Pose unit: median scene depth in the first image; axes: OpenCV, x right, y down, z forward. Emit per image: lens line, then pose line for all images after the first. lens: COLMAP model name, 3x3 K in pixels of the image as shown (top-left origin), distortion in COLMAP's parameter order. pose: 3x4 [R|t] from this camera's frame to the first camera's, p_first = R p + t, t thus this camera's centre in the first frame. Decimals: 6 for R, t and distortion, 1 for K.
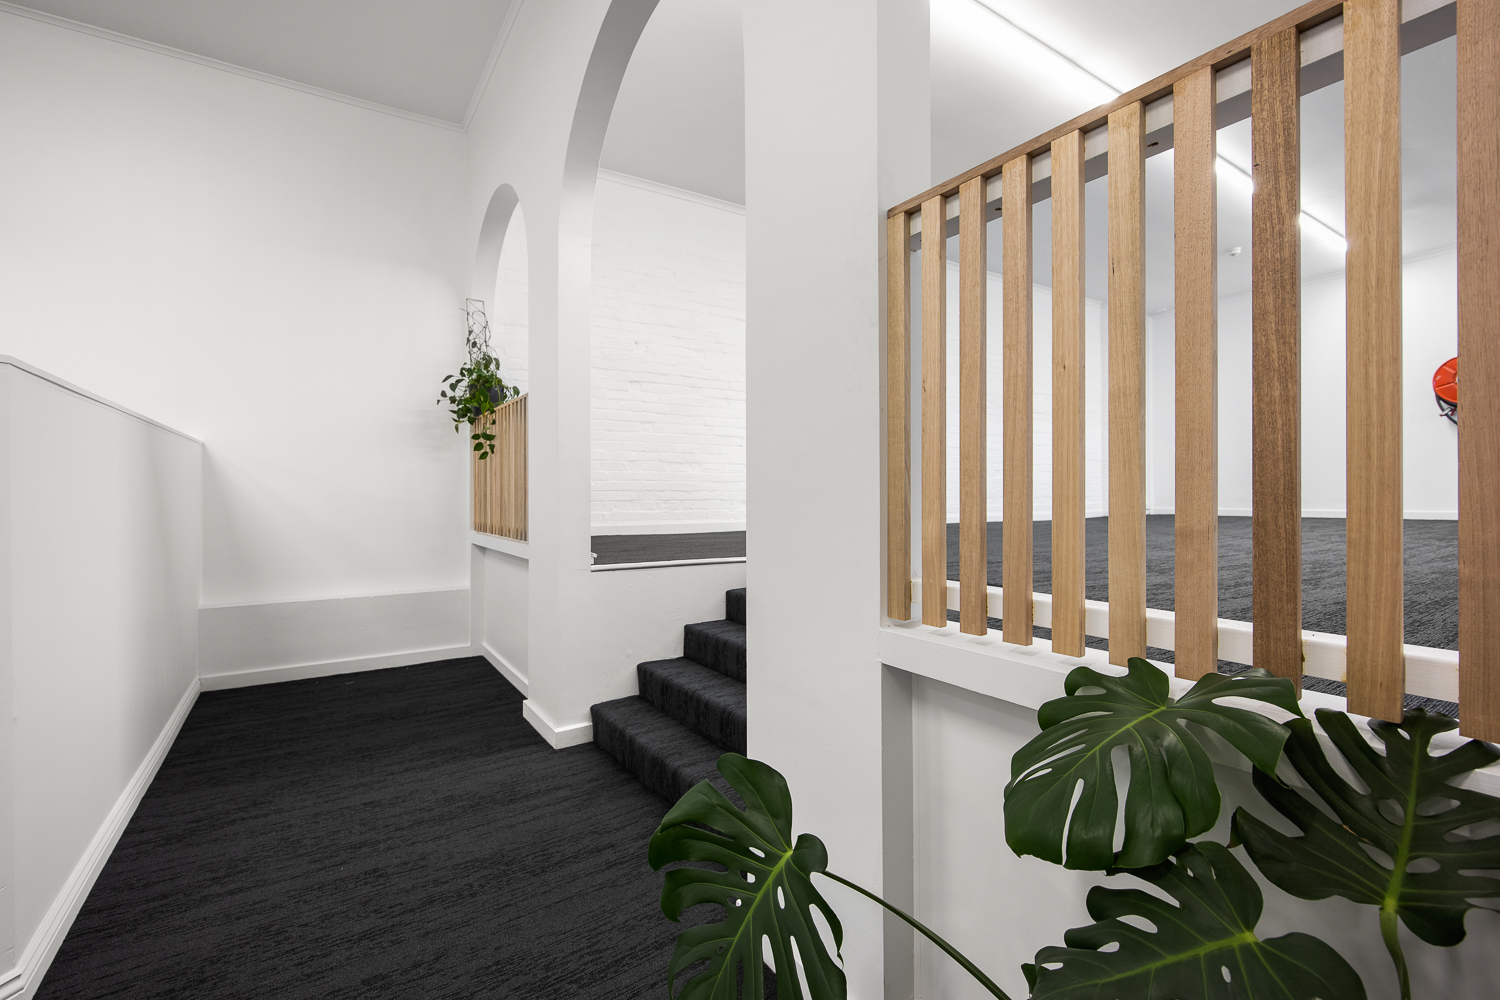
lens RADIAL K [[614.1, 0, 754.4], [0, 614.1, 494.5], [0, 0, 1]] dist [-0.001573, -0.000227]
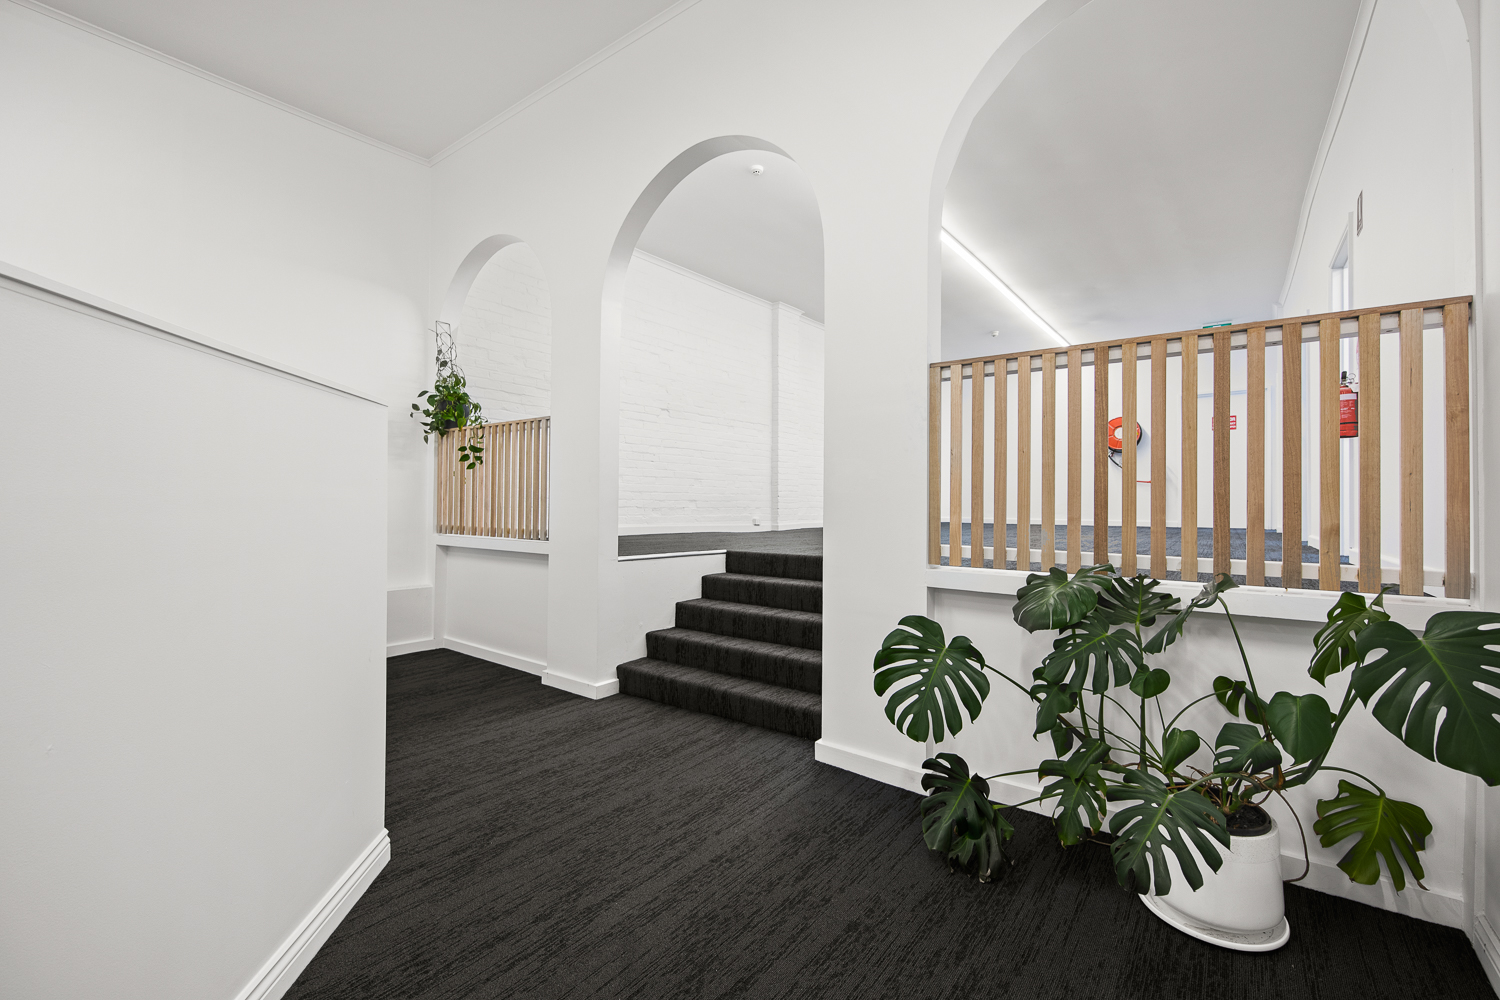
lens RADIAL K [[614.1, 0, 747.5], [0, 614.1, 500.0], [0, 0, 1]] dist [-0.001573, -0.000227]
pose [[0.951271, 0.008360, 0.308244, -0.419049], [-0.007984, 0.999965, -0.002481, -0.002588], [-0.308254, -0.000101, 0.951304, -0.319548]]
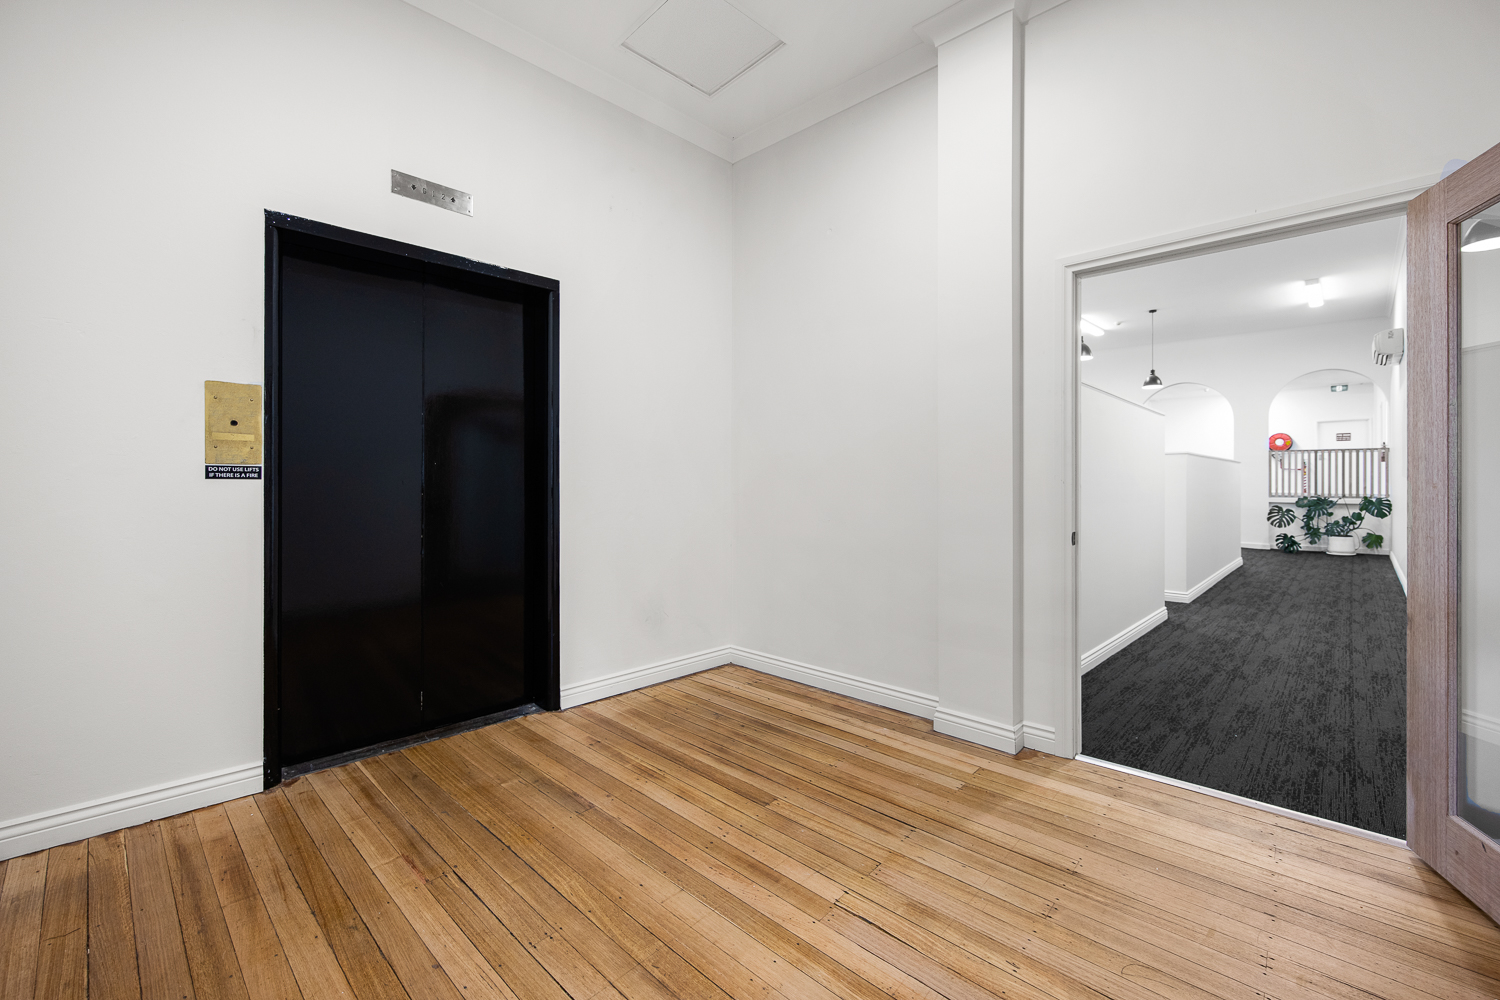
lens RADIAL K [[614.1, 0, 738.7], [0, 614.1, 483.0], [0, 0, 1]] dist [-0.001573, -0.000227]
pose [[0.981563, -0.000378, 0.191136, -3.356229], [-0.000961, 0.999976, 0.006910, -0.021781], [-0.191134, -0.006966, 0.981539, -2.329876]]
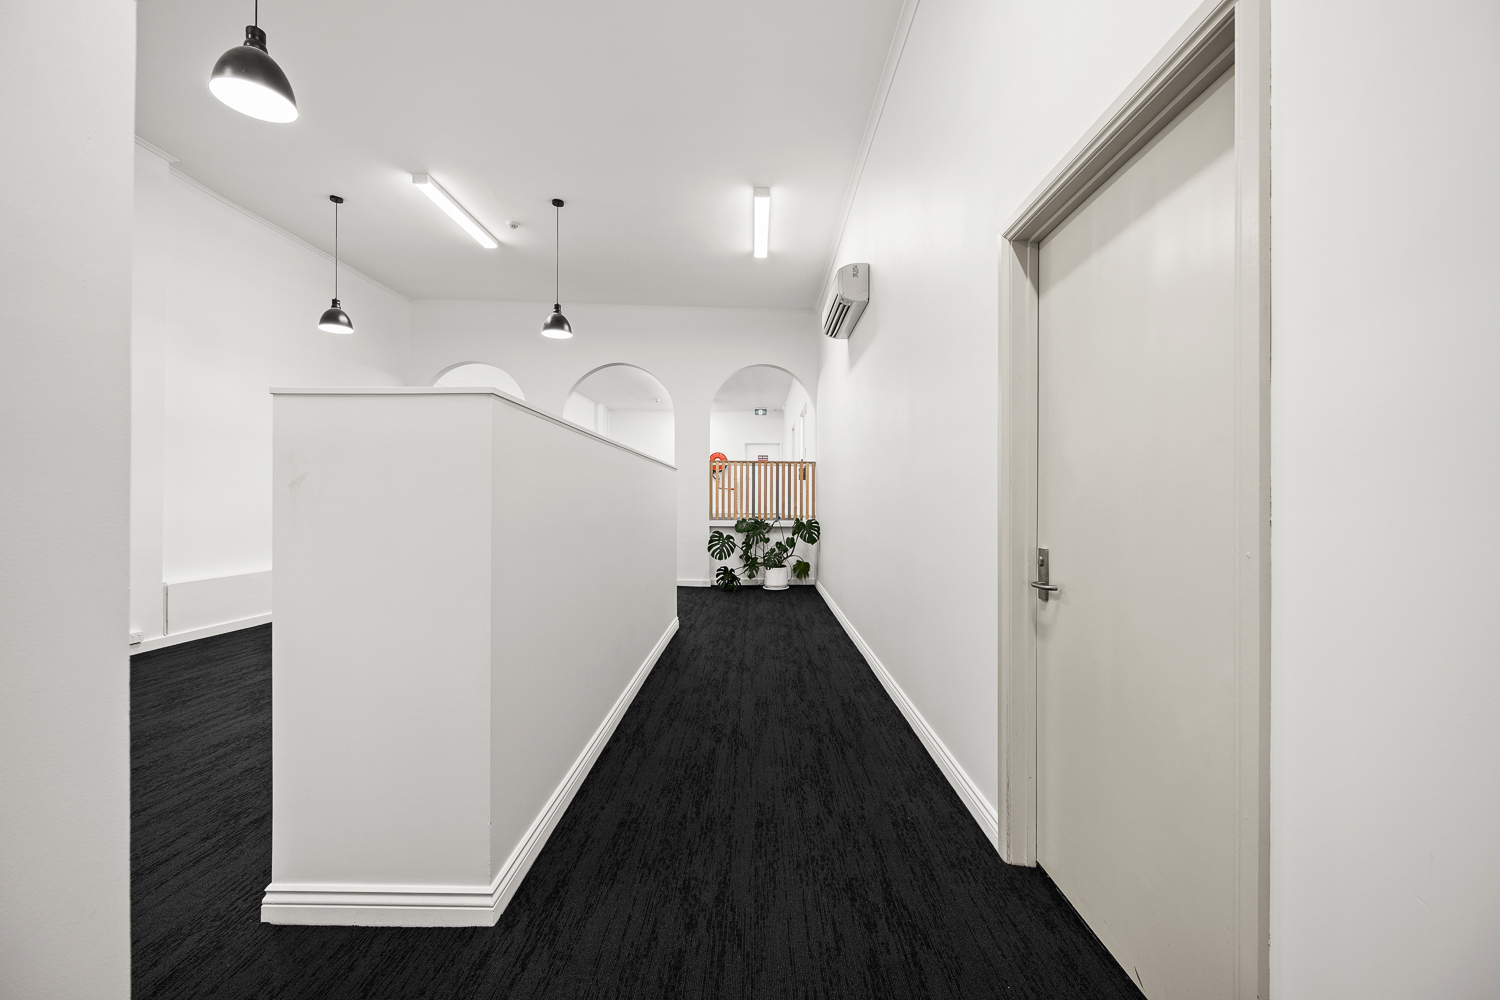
lens RADIAL K [[614.1, 0, 748.0], [0, 614.1, 505.3], [0, 0, 1]] dist [-0.001573, -0.000227]
pose [[0.566694, -0.002473, 0.823925, -1.988057], [-0.008972, 0.999918, 0.009172, -0.011957], [-0.823880, -0.012590, 0.566625, -1.253366]]
